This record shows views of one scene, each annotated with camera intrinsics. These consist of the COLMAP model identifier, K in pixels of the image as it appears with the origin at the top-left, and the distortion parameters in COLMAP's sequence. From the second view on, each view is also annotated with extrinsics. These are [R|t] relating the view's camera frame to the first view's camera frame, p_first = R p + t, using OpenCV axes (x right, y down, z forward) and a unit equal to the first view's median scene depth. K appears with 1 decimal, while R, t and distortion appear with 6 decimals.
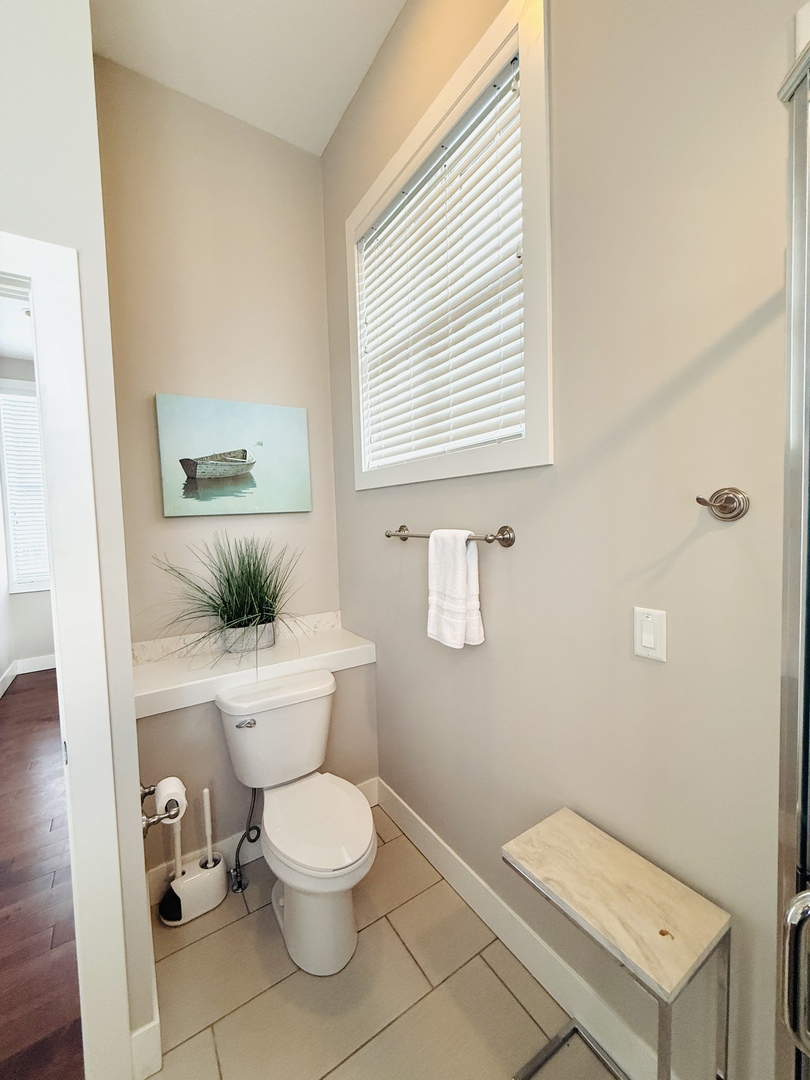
lens RADIAL K [[428.2, 0, 402.8], [0, 428.2, 540.4], [0, 0, 1]] dist [0.001161, 0.000033]
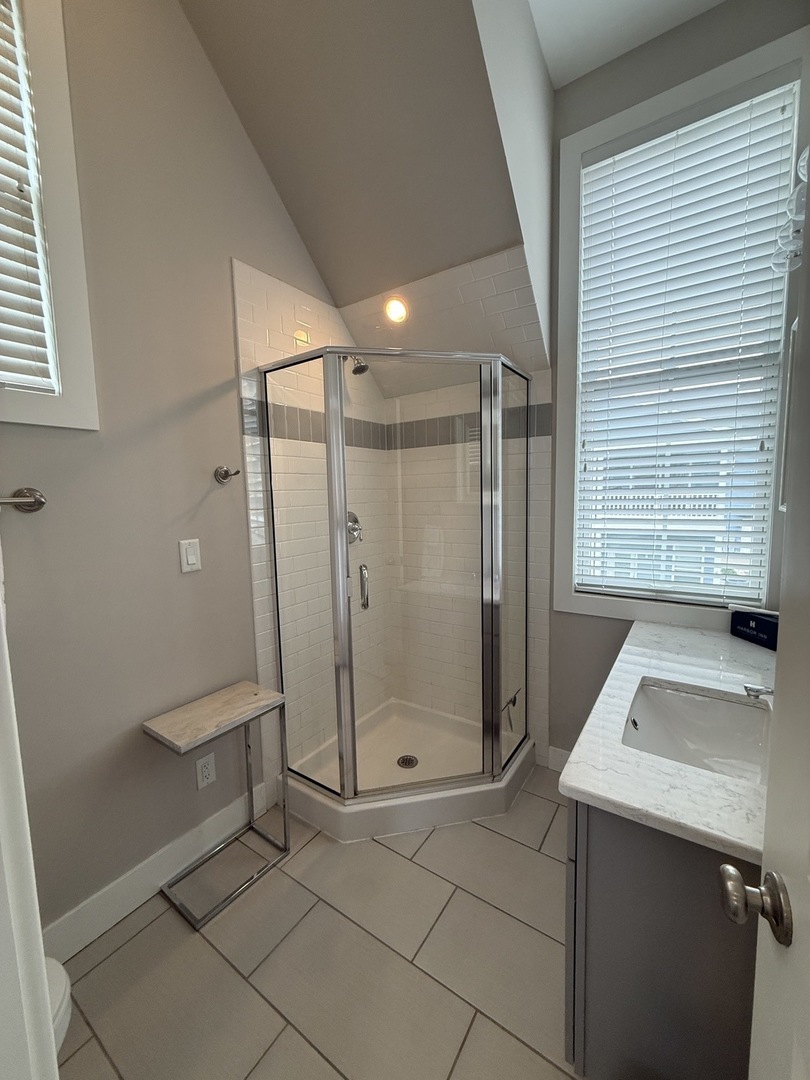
lens RADIAL K [[428.2, 0, 405.2], [0, 428.2, 538.7], [0, 0, 1]] dist [0.001161, 0.000033]
pose [[-0.382550, -0.059996, 0.921985, -1.170673], [0.090385, 0.990673, 0.101969, 0.065707], [-0.919503, 0.122342, -0.373559, 0.846910]]
